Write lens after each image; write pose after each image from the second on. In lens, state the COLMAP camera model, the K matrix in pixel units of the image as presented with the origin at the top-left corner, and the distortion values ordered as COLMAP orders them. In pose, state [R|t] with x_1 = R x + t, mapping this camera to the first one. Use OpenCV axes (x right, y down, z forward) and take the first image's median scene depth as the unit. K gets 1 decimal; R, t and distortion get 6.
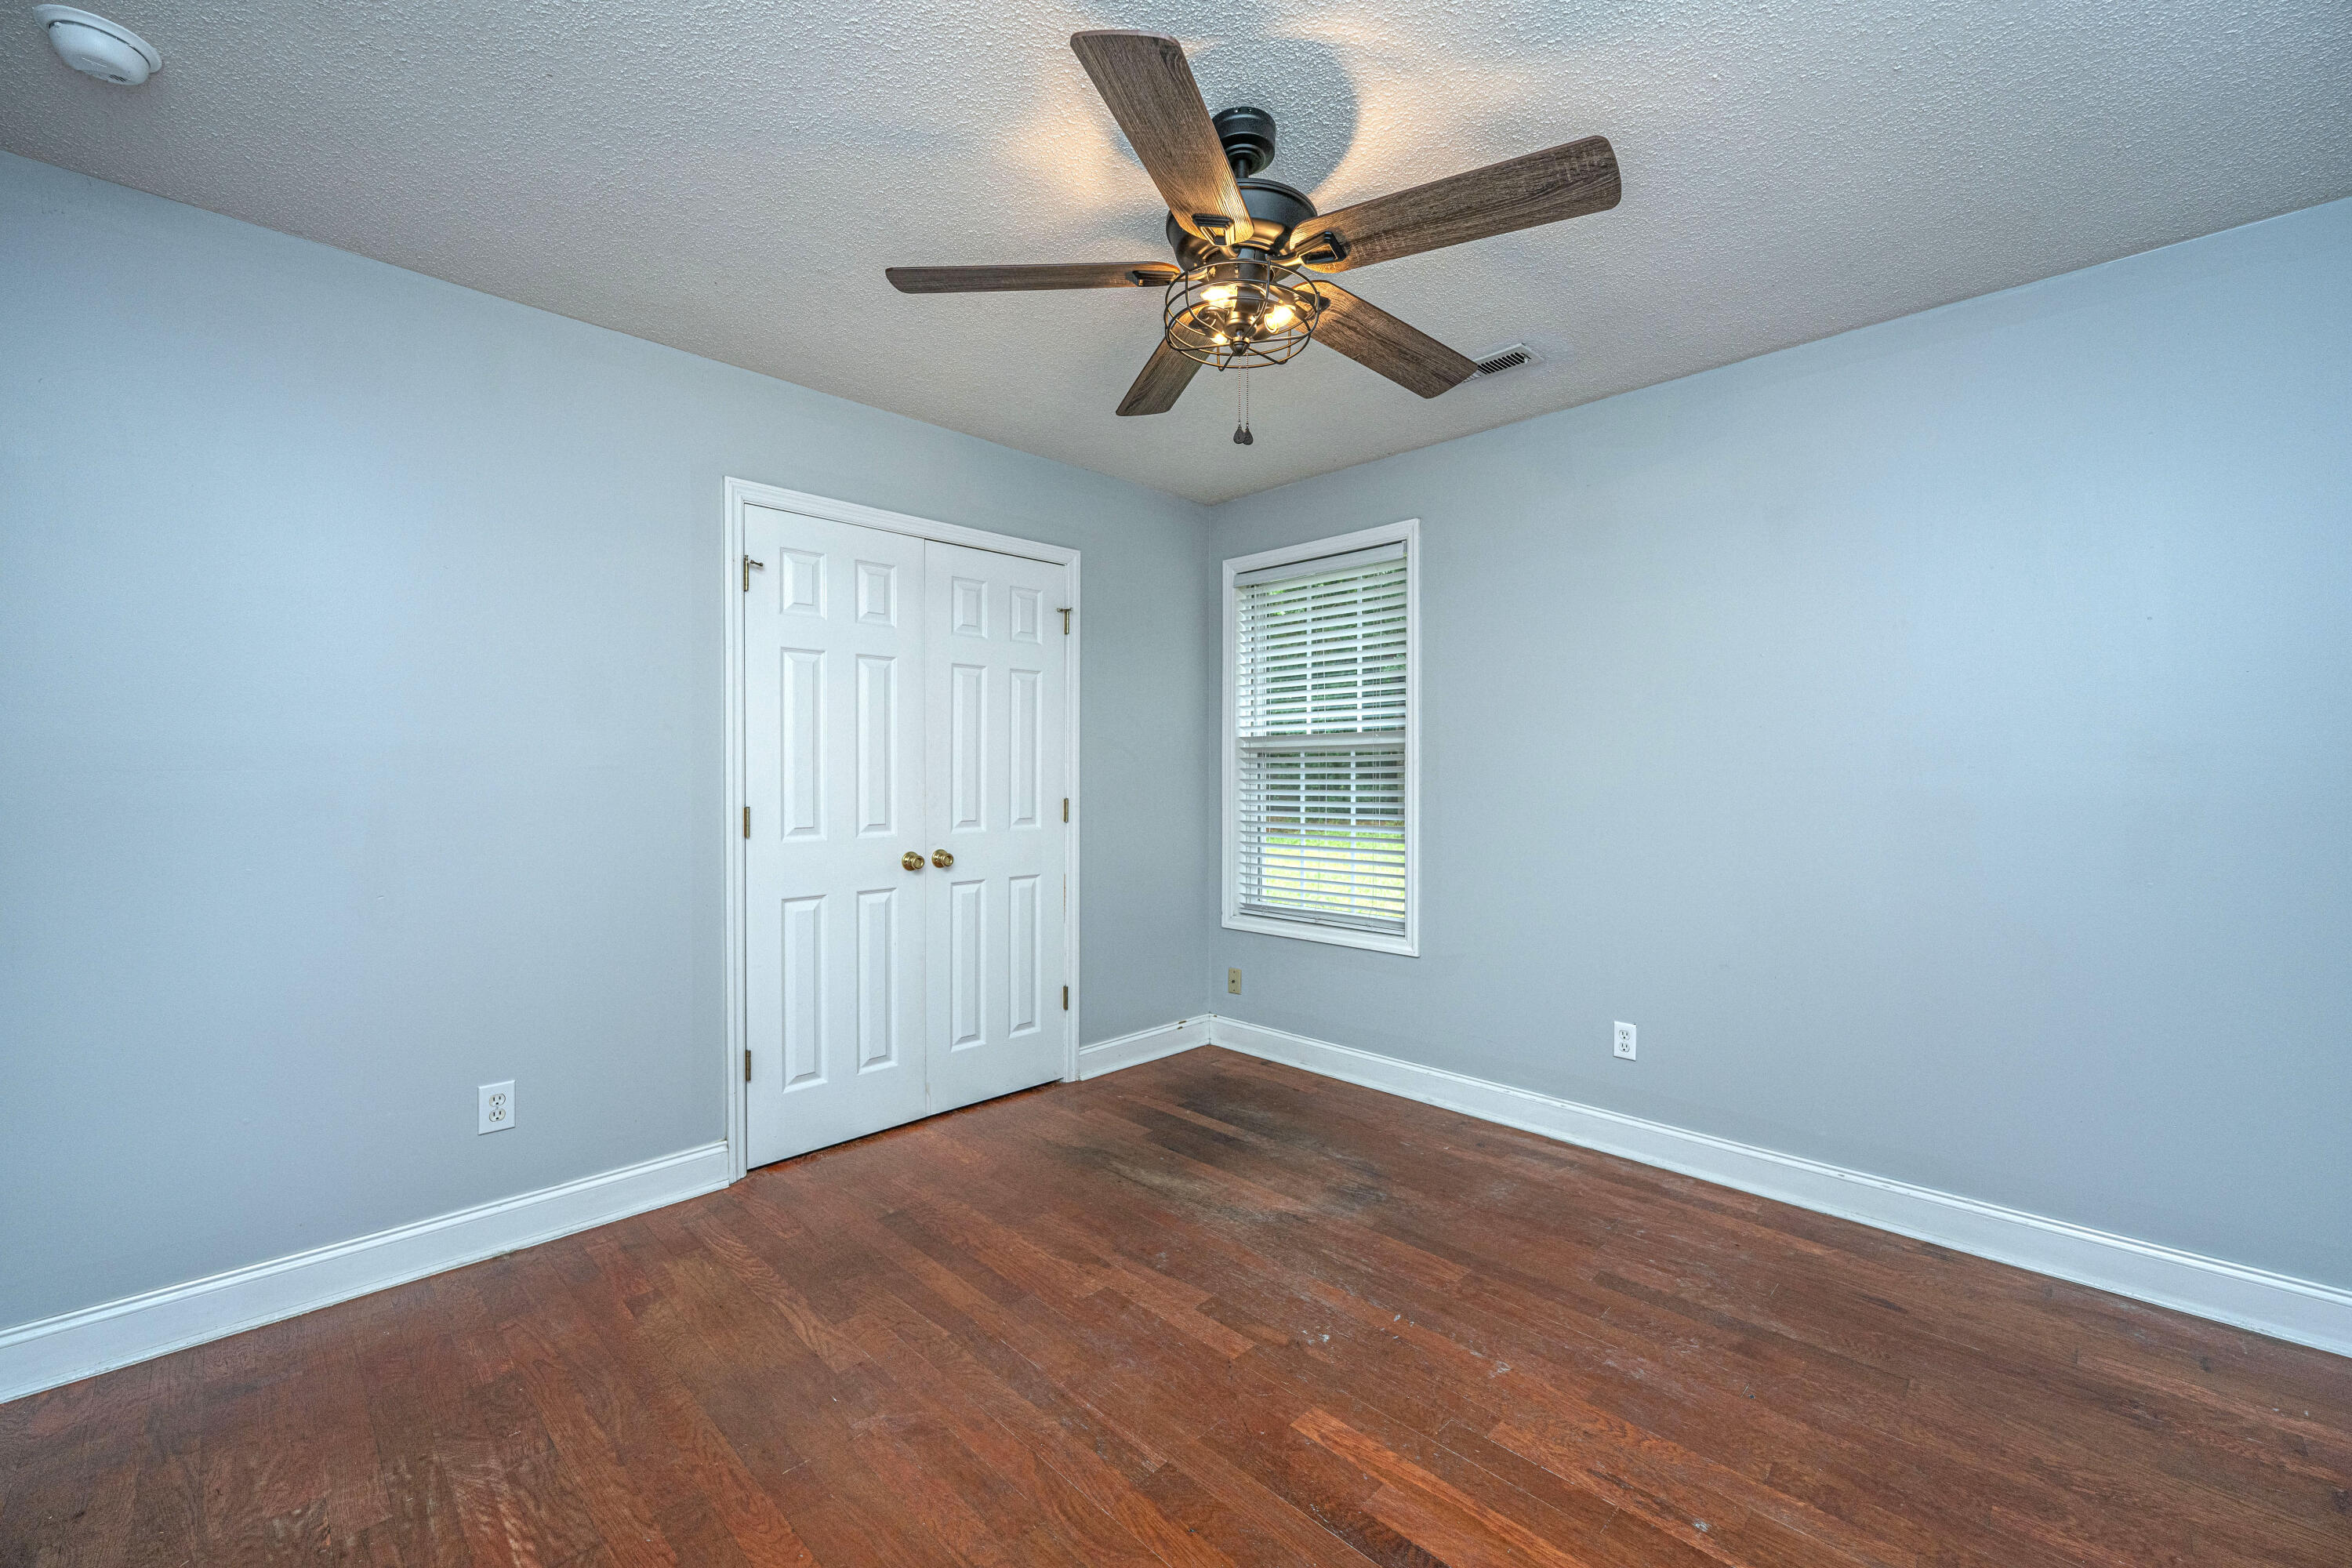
lens RADIAL K [[947.3, 0, 1176.0], [0, 947.3, 784.0], [0, 0, 1]] dist [-0.000460, 0.000182]
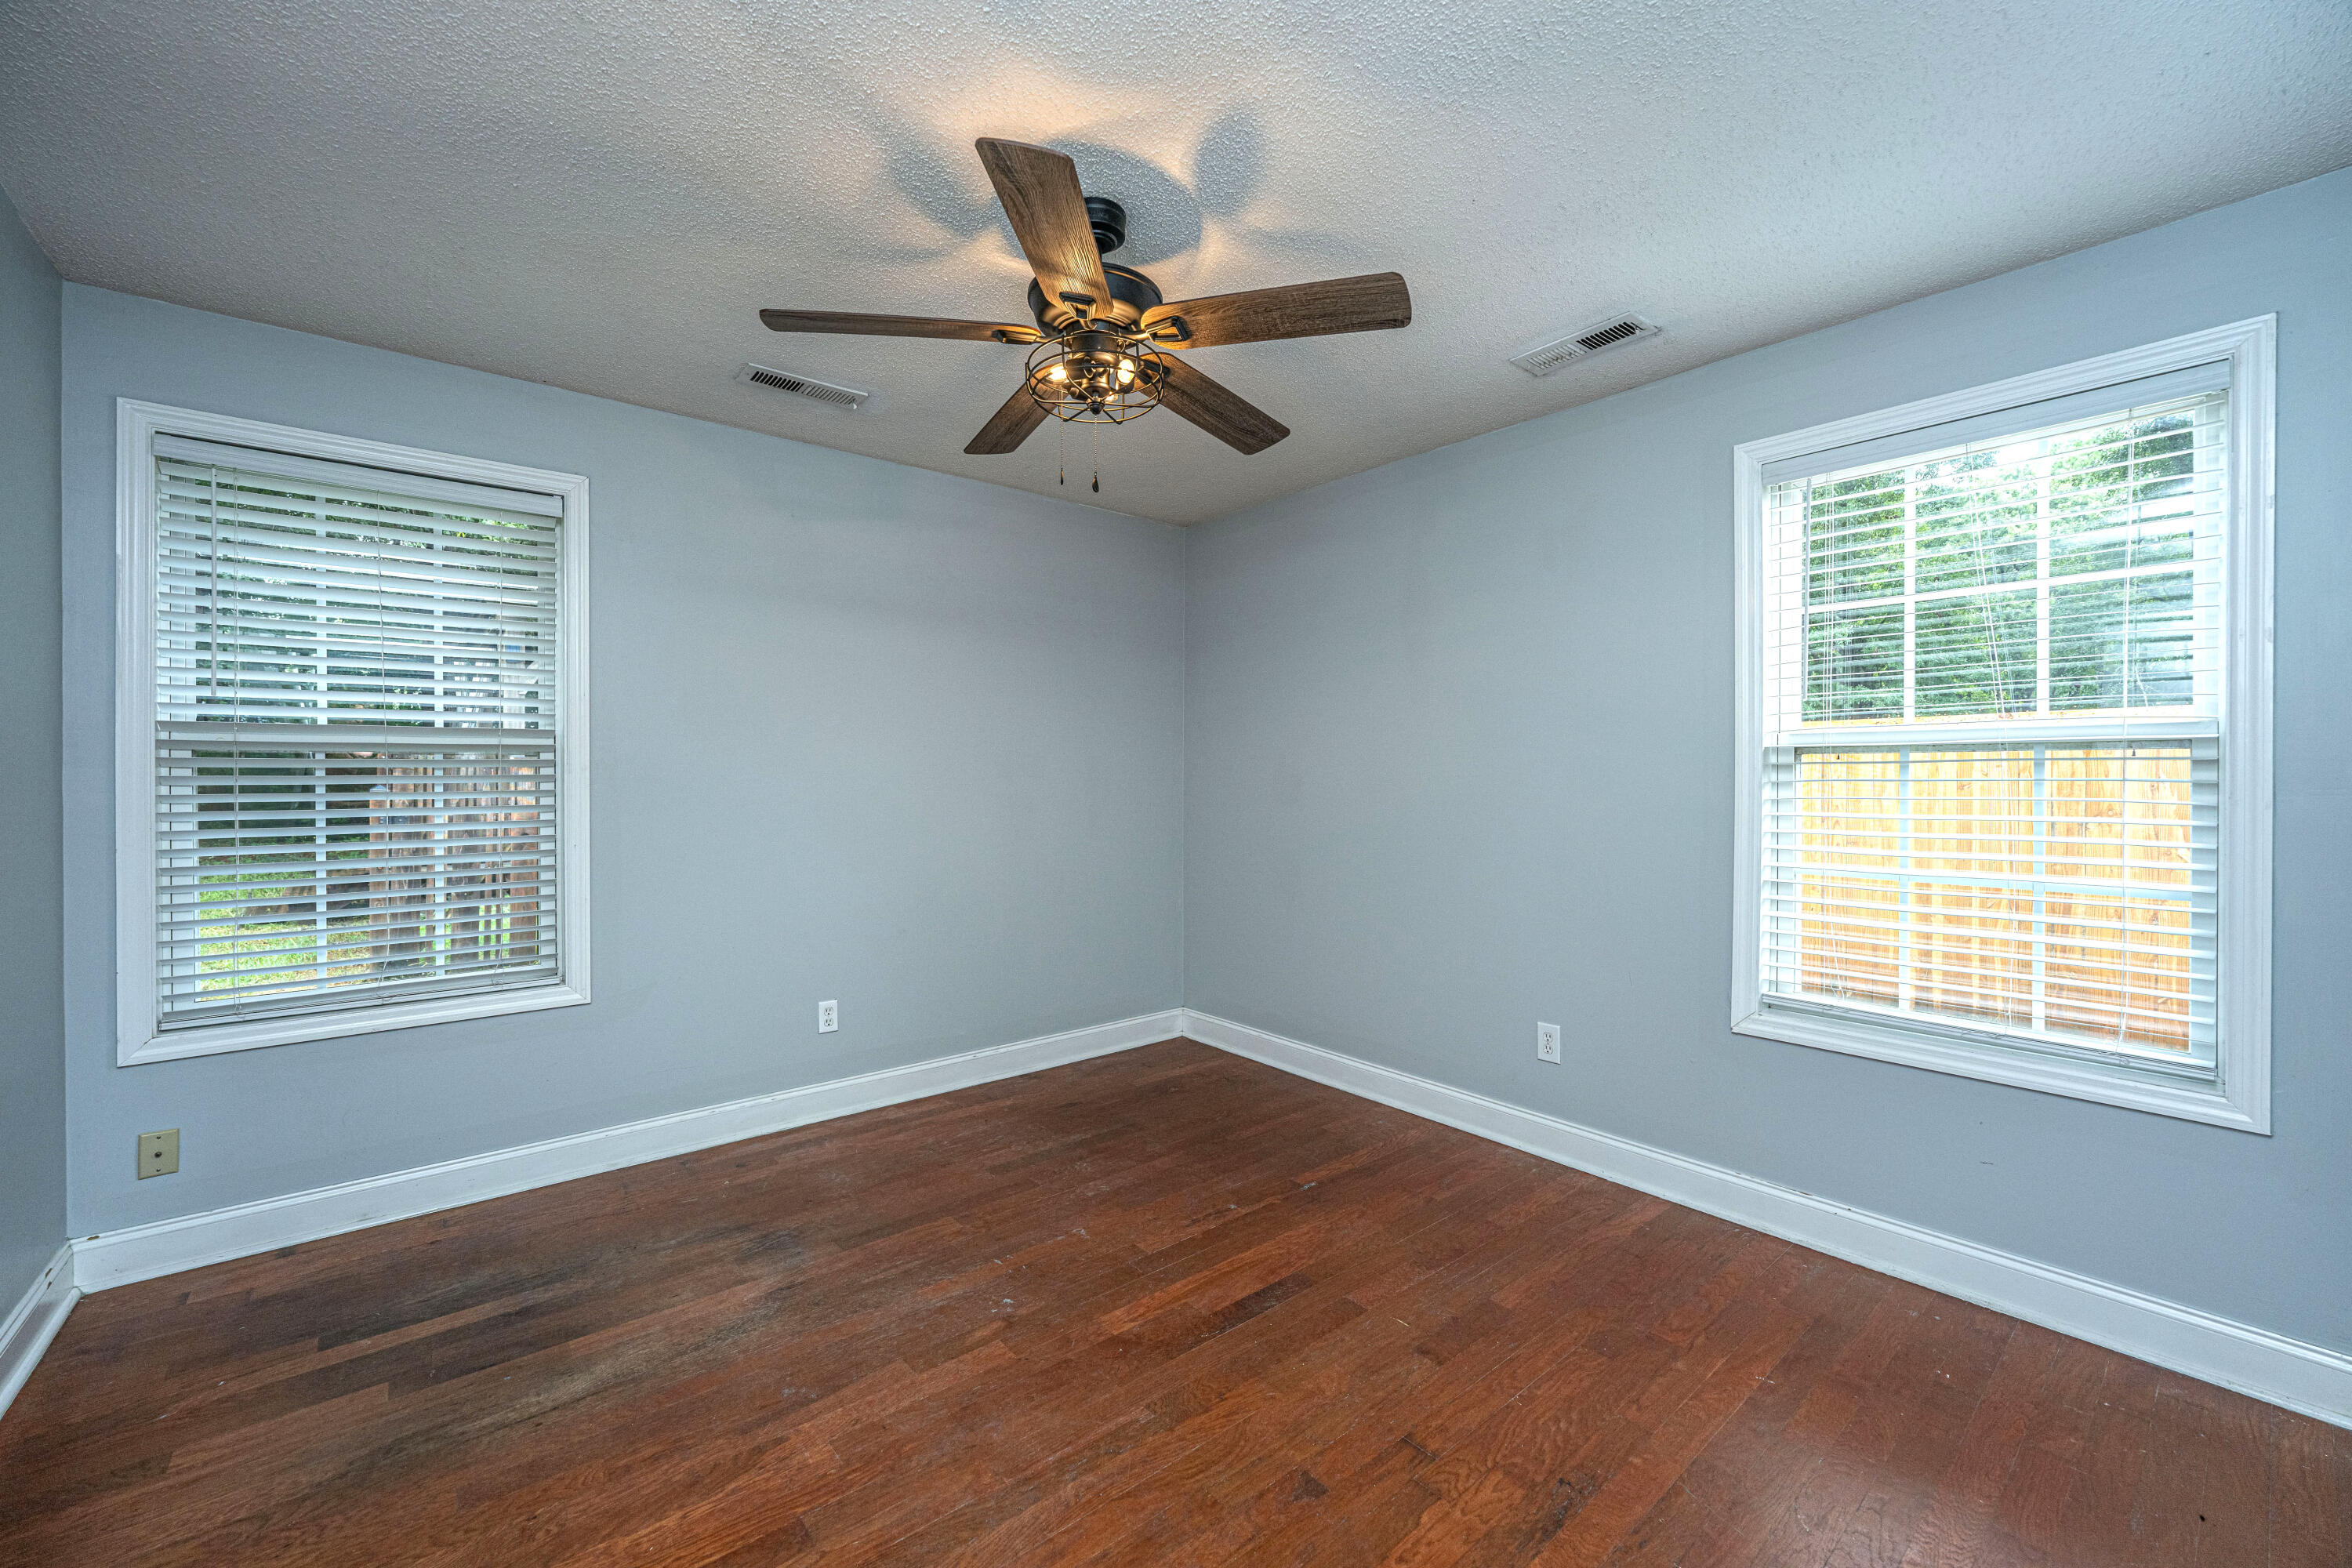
lens RADIAL K [[947.3, 0, 1176.0], [0, 947.3, 784.0], [0, 0, 1]] dist [-0.000460, 0.000182]
pose [[0.086075, -0.009268, 0.996246, -0.696248], [0.012185, 0.999892, 0.008249, -0.014351], [-0.996214, 0.011429, 0.086179, 0.540461]]
